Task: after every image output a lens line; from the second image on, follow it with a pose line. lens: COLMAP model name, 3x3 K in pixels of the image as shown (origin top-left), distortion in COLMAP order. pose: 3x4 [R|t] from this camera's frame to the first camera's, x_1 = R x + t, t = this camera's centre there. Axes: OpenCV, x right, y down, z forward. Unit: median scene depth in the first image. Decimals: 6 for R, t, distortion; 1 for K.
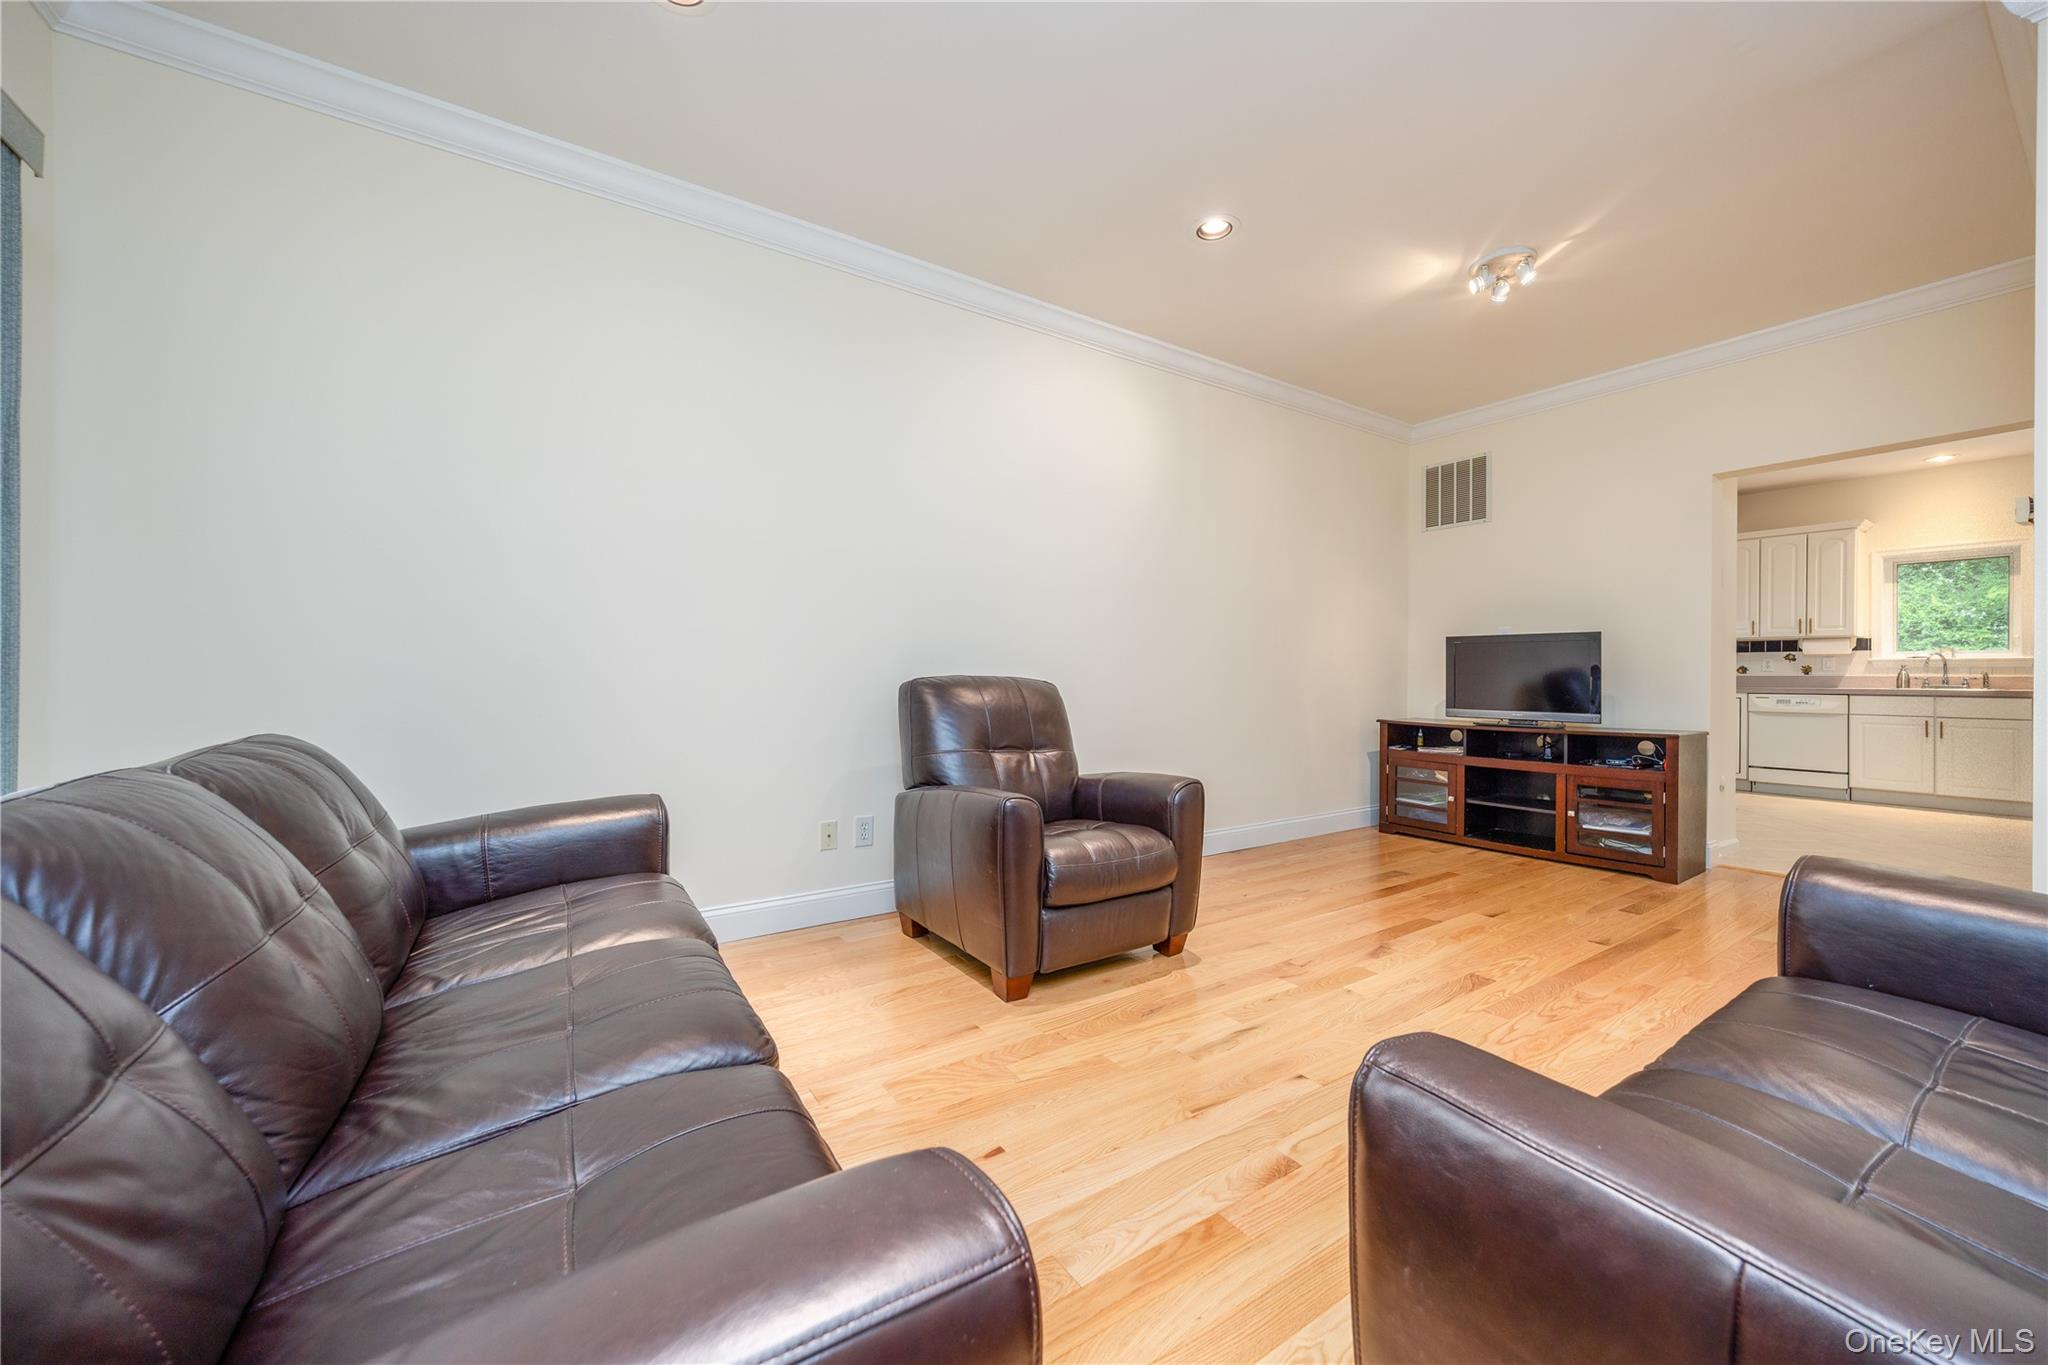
lens RADIAL K [[755.5, 0, 1030.6], [0, 755.5, 675.0], [0, 0, 1]] dist [-0.000371, 0.000003]
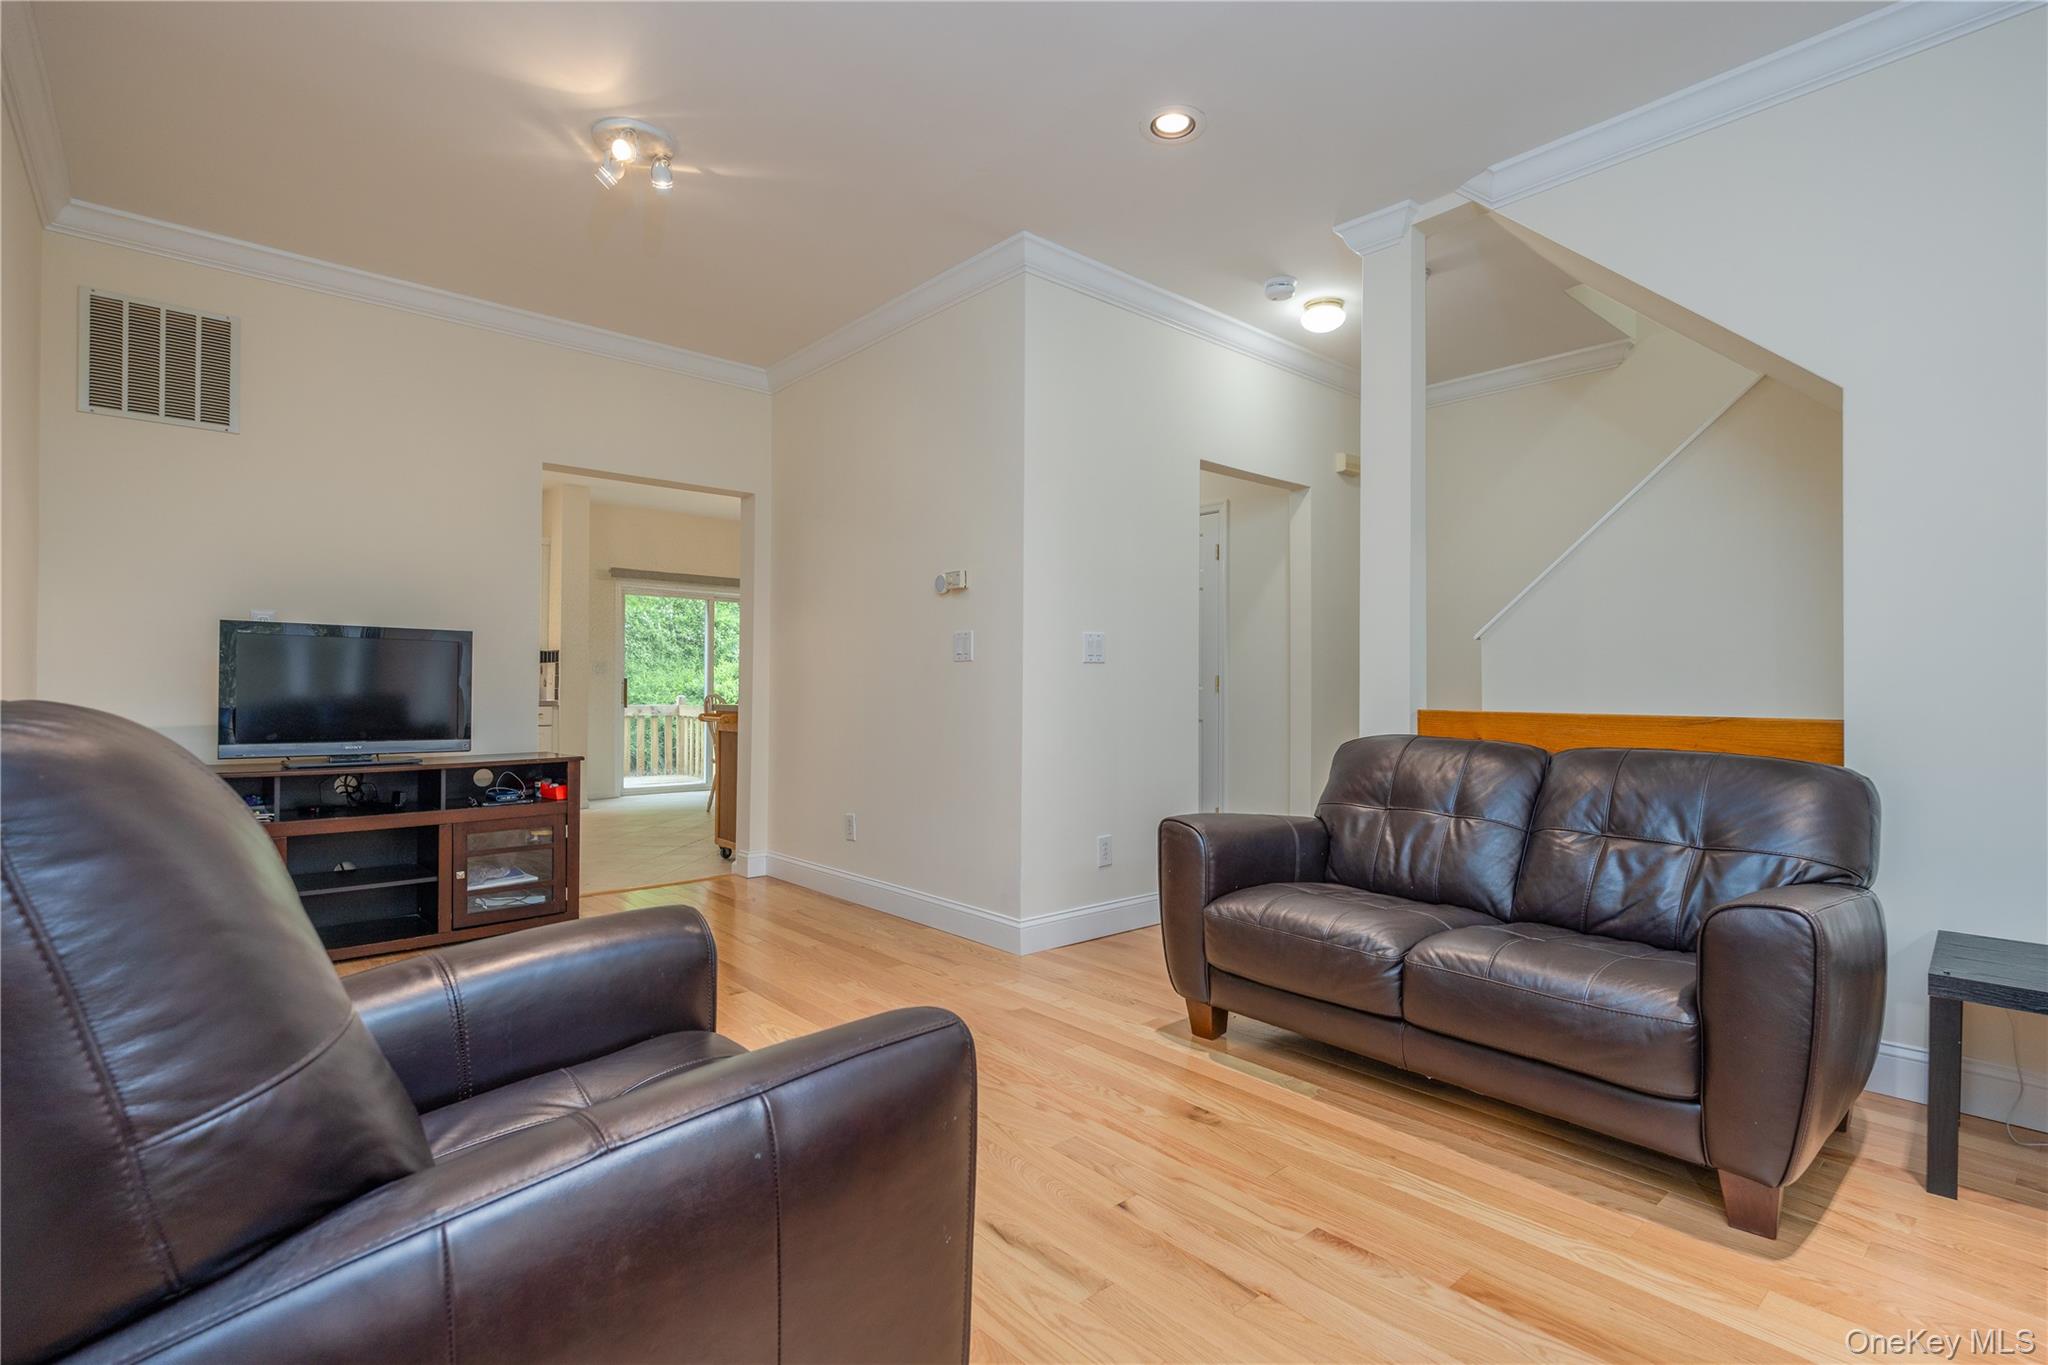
lens RADIAL K [[952.6, 0, 1025.4], [0, 952.6, 694.9], [0, 0, 1]] dist [0.001098, -0.000212]
pose [[-0.125883, -0.003955, 0.992037, -0.275318], [-0.006352, 0.999975, 0.003180, 0.000146], [-0.992025, -0.005901, -0.125905, 0.555282]]
